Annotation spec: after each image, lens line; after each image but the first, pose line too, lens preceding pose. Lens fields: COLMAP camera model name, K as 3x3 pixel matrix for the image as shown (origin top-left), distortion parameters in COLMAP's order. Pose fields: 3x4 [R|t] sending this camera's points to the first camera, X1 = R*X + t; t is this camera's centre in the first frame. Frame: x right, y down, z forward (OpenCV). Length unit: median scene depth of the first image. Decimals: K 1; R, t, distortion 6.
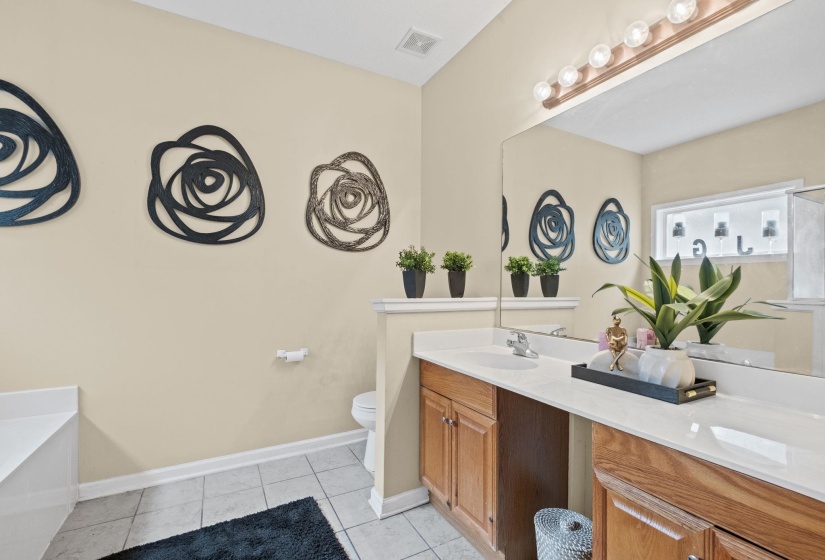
lens RADIAL K [[367.9, 0, 418.4], [0, 367.9, 285.9], [0, 0, 1]] dist [0.002758, -0.004301]
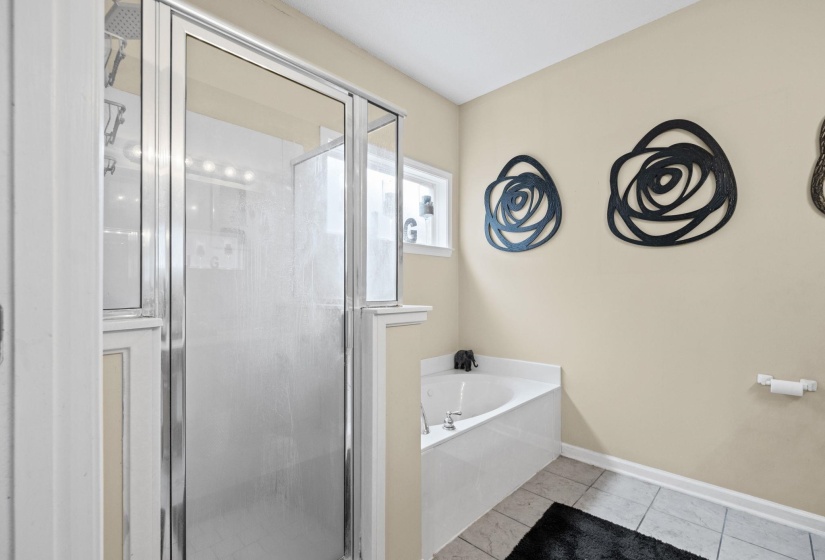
lens RADIAL K [[367.9, 0, 411.8], [0, 367.9, 288.1], [0, 0, 1]] dist [0.002758, -0.004301]
pose [[0.288166, -0.006033, -0.957561, 0.158324], [0.001255, 0.999982, -0.005922, -0.000113], [0.957580, 0.000505, 0.288169, 0.098802]]
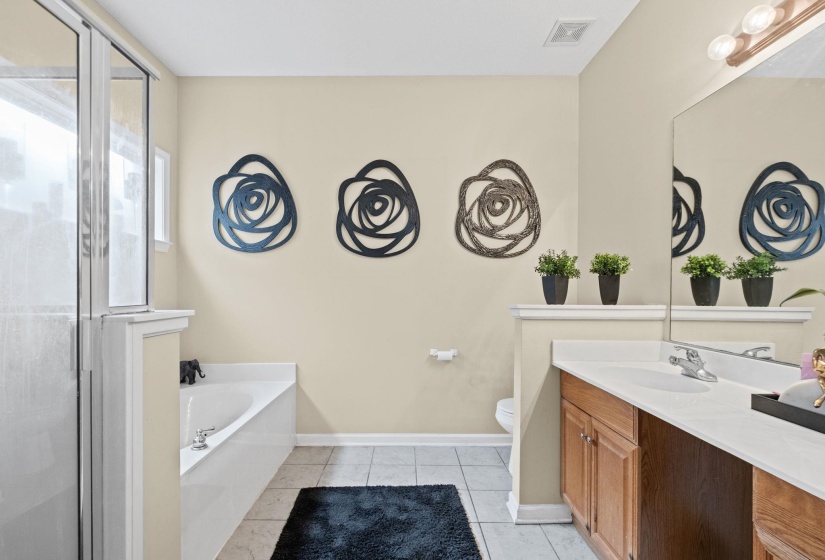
lens RADIAL K [[367.9, 0, 403.9], [0, 367.9, 291.6], [0, 0, 1]] dist [0.002758, -0.004301]
pose [[0.874621, -0.000109, -0.484807, 0.100048], [0.000406, 1.000000, 0.000507, -0.001135], [0.484807, -0.000640, 0.874621, -0.023357]]
